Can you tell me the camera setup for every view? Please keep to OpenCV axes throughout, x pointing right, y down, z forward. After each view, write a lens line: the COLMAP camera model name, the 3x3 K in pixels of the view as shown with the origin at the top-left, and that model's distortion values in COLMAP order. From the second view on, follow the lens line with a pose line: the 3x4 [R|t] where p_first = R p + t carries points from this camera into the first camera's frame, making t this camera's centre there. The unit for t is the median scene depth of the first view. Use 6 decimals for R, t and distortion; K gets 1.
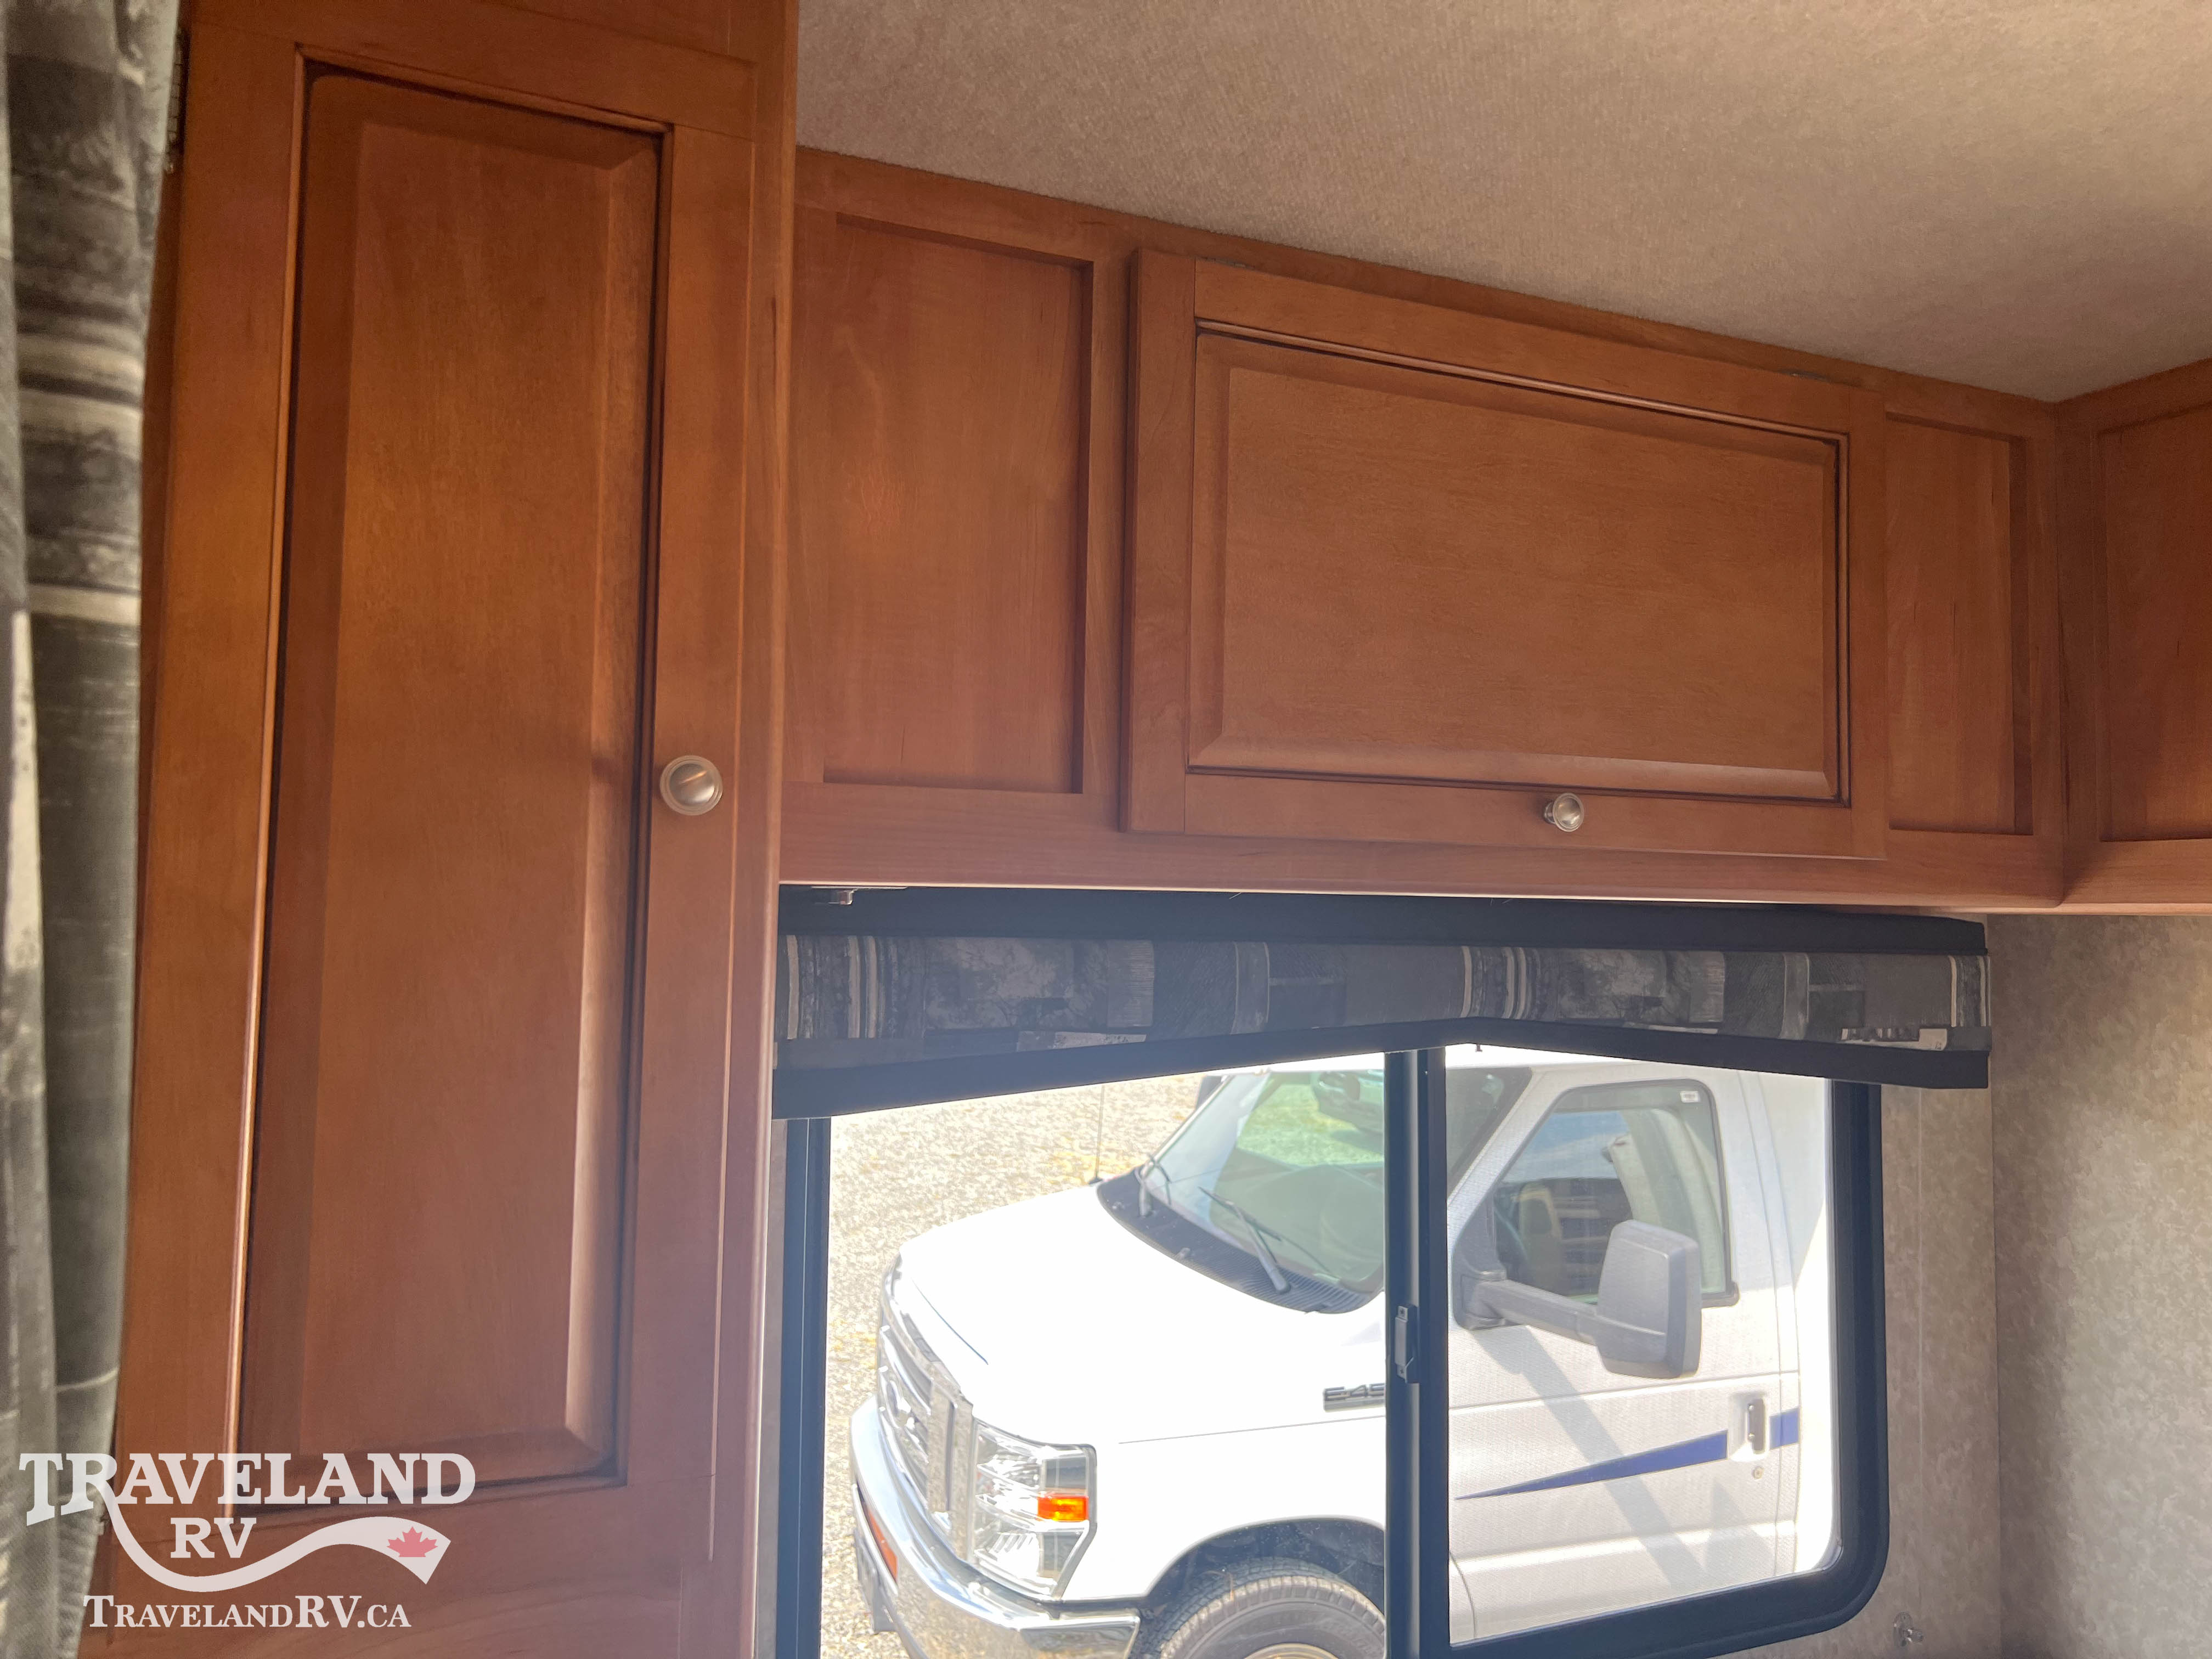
lens RADIAL K [[1673.1, 0, 1106.1], [0, 1673.1, 794.9], [0, 0, 1]] dist [0.050888, -0.063475]
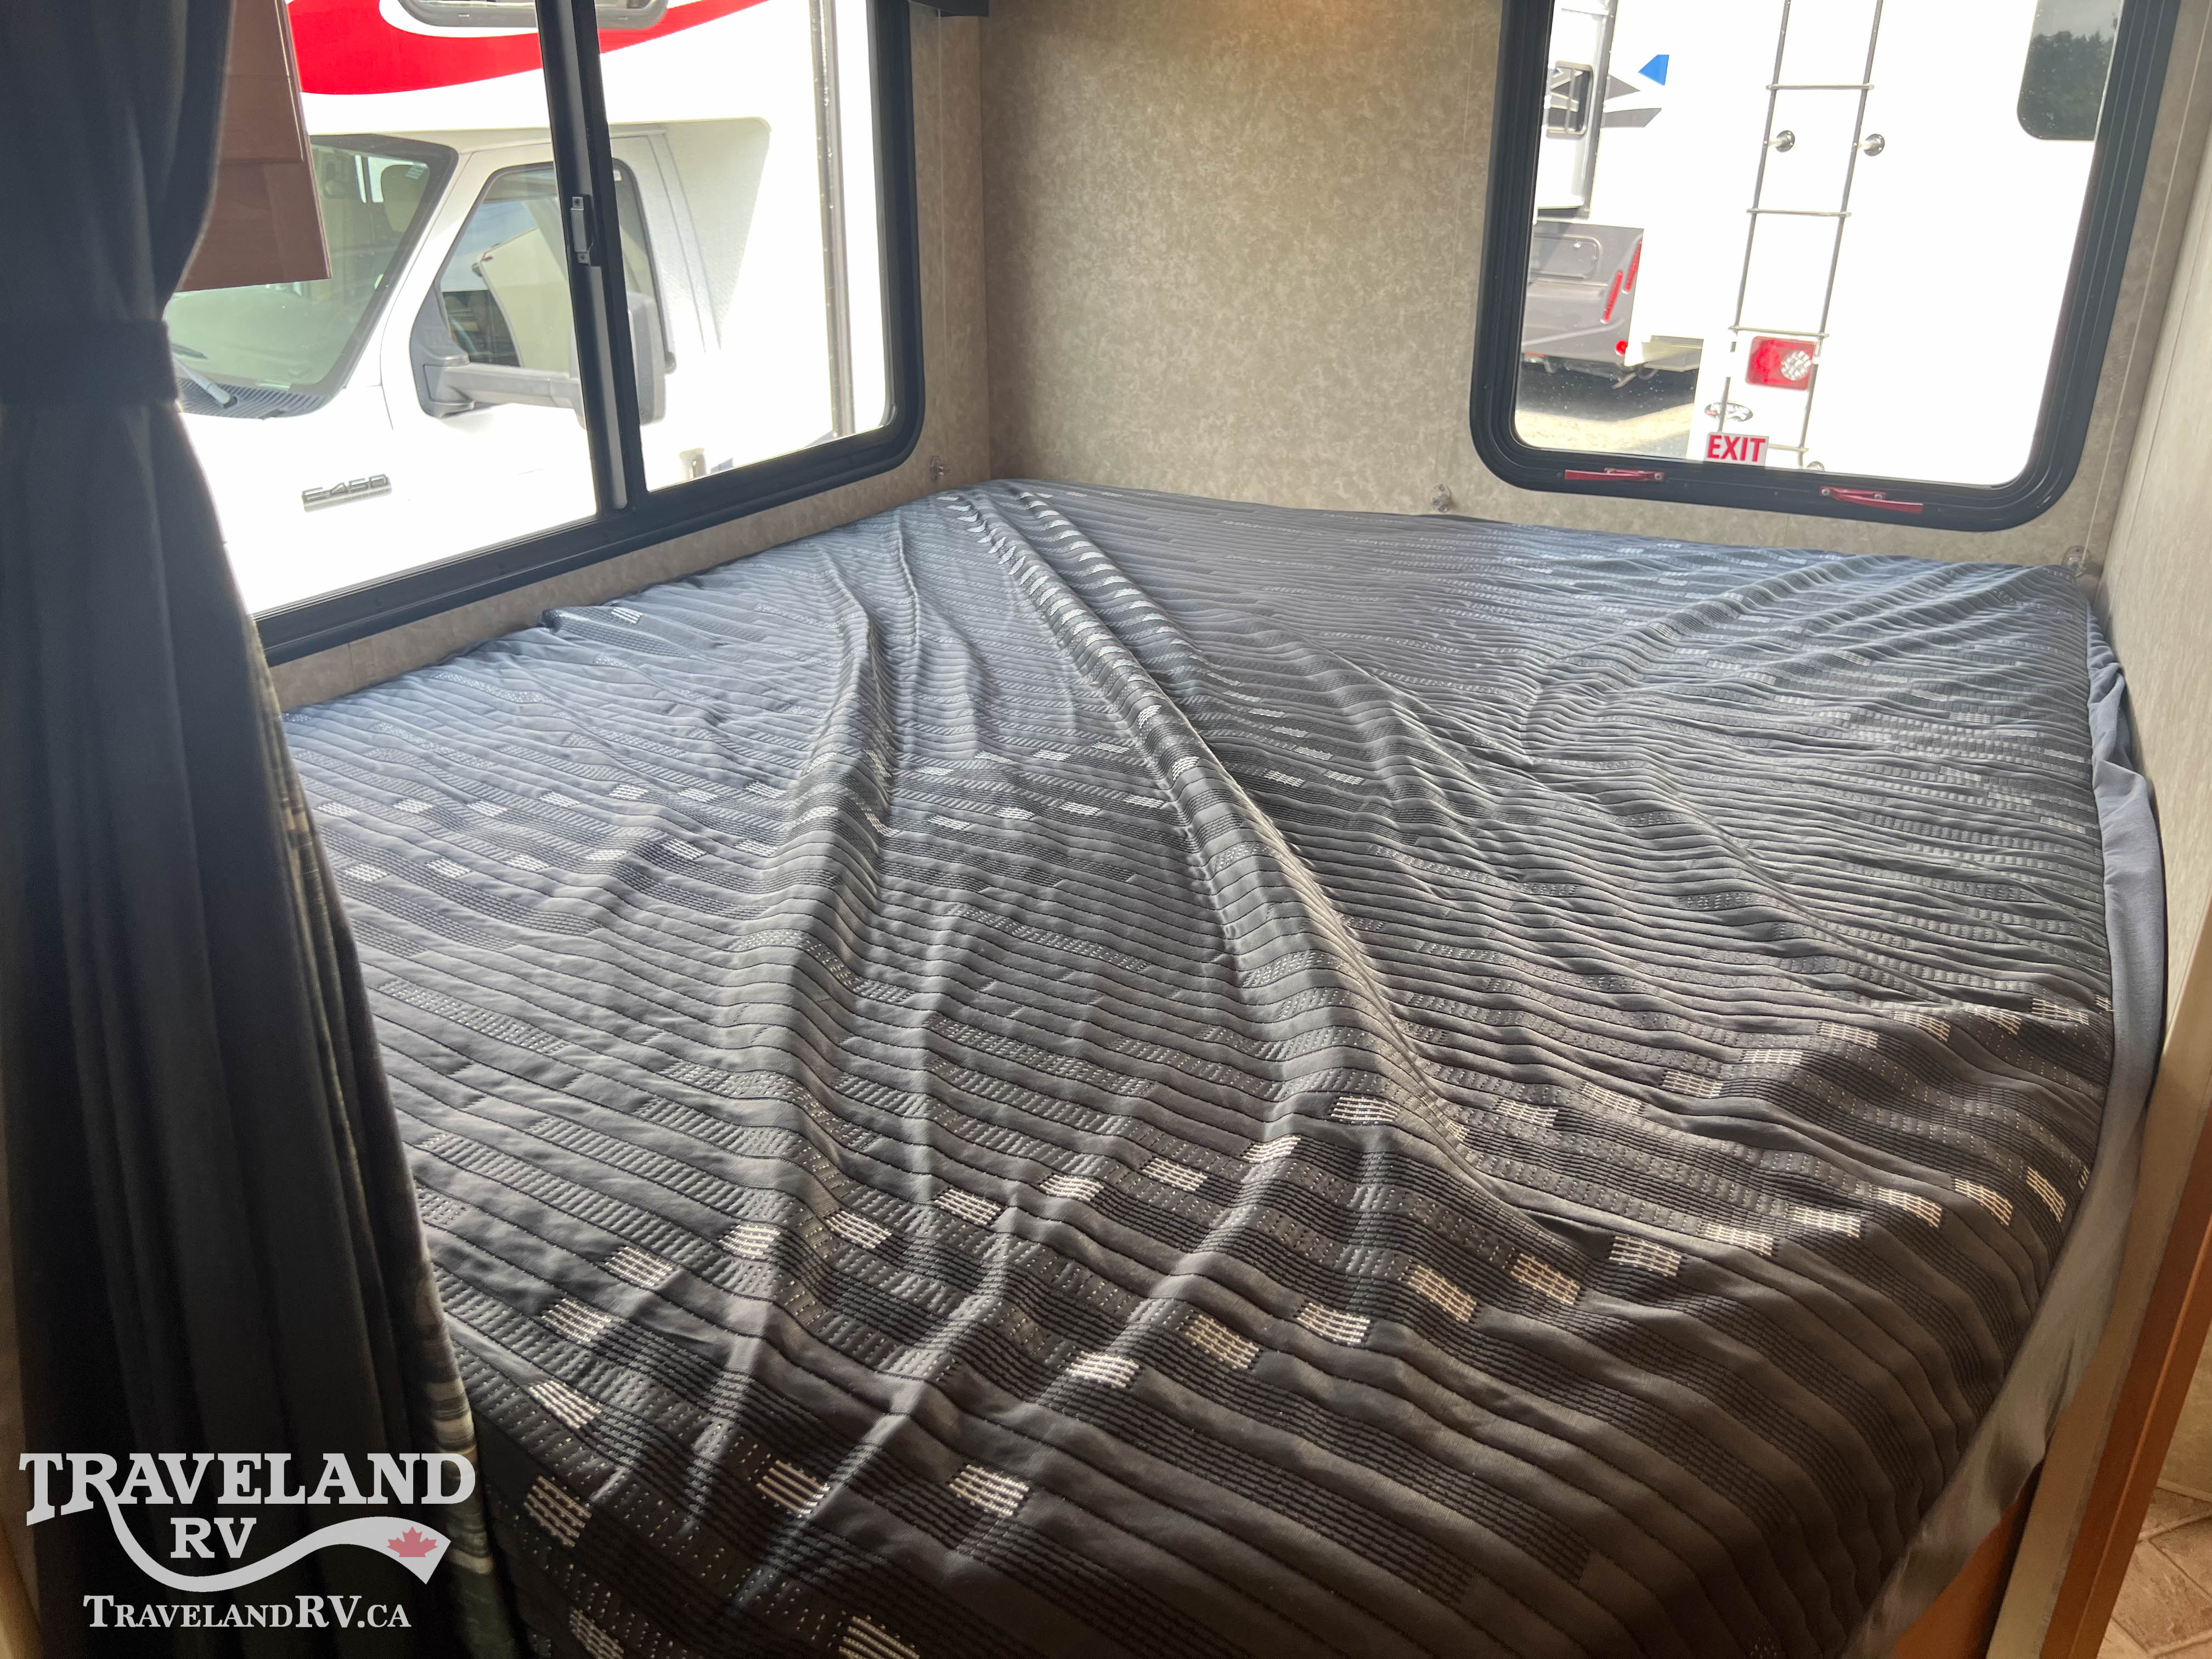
lens RADIAL K [[1673.1, 0, 1127.4], [0, 1673.1, 815.5], [0, 0, 1]] dist [0.050888, -0.063475]
pose [[0.779173, -0.256521, 0.571915, -0.239243], [-0.035388, 0.892964, 0.448734, 0.139178], [-0.625809, -0.369880, 0.686696, -0.107303]]
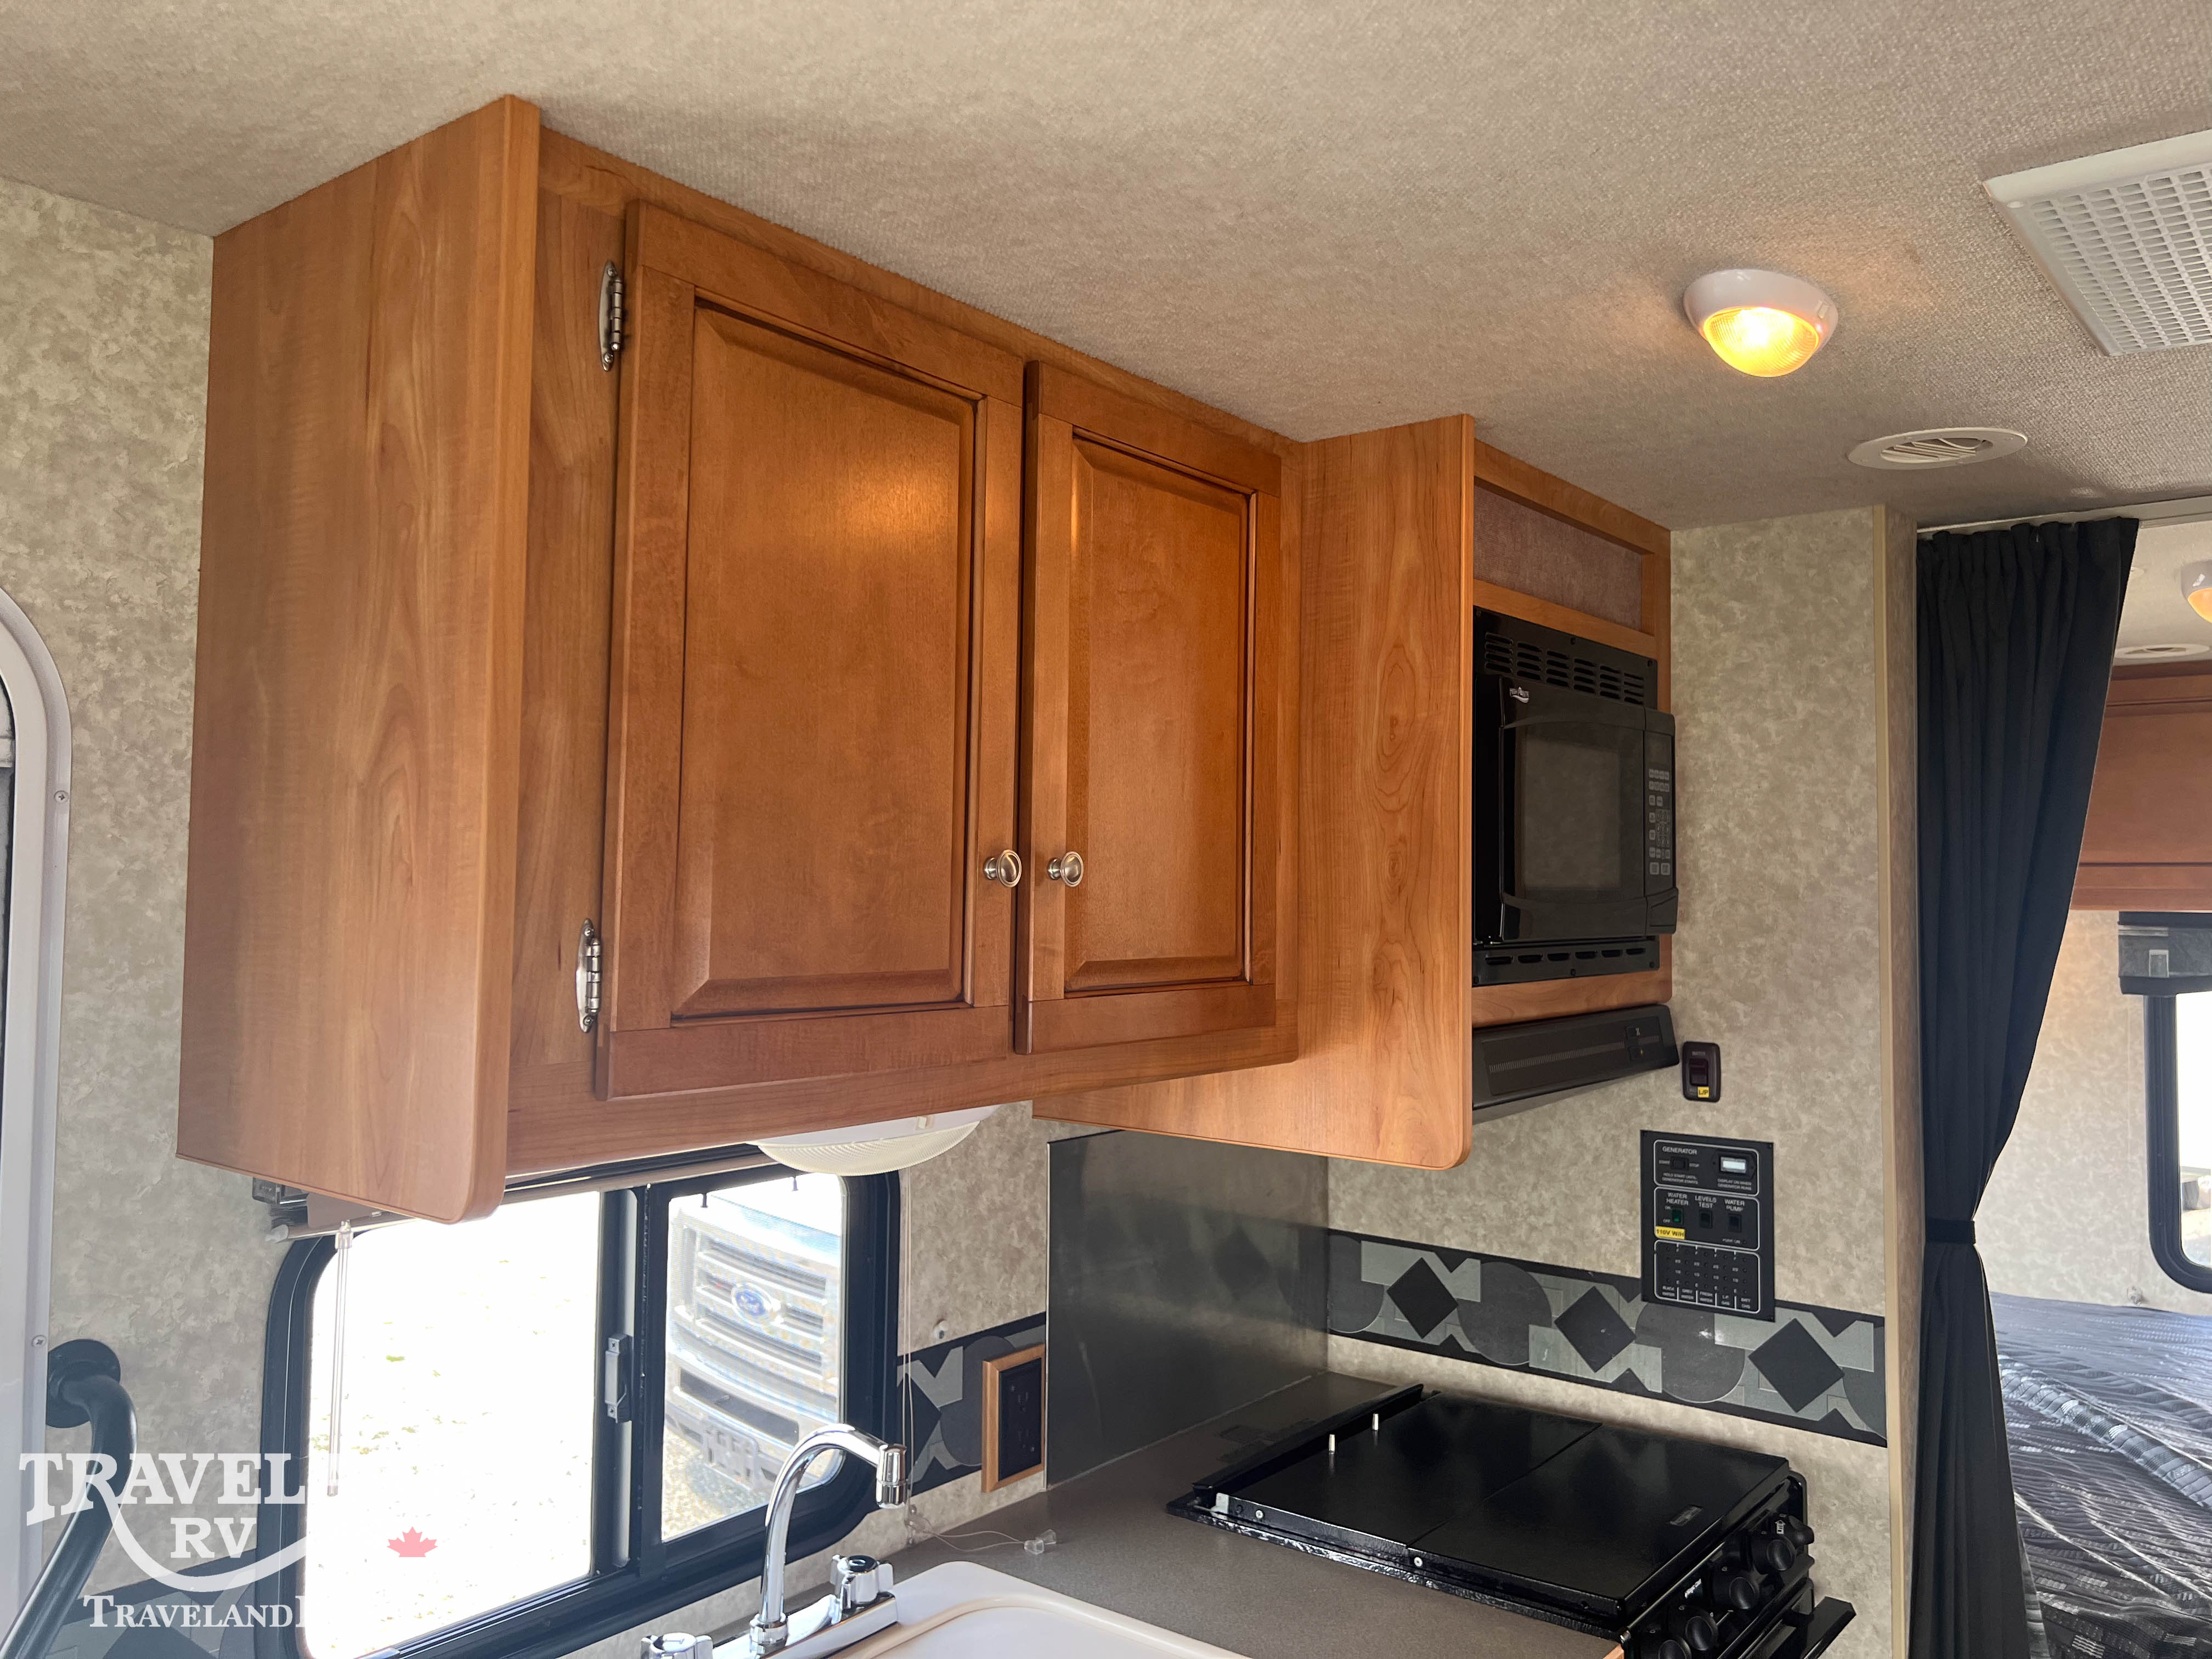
lens RADIAL K [[1673.1, 0, 1102.8], [0, 1673.1, 805.2], [0, 0, 1]] dist [0.050888, -0.063475]
pose [[0.895335, 0.016029, 0.445105, -1.149367], [-0.026331, 0.999509, 0.016971, -0.064709], [-0.444615, -0.026915, 0.895317, -0.462299]]
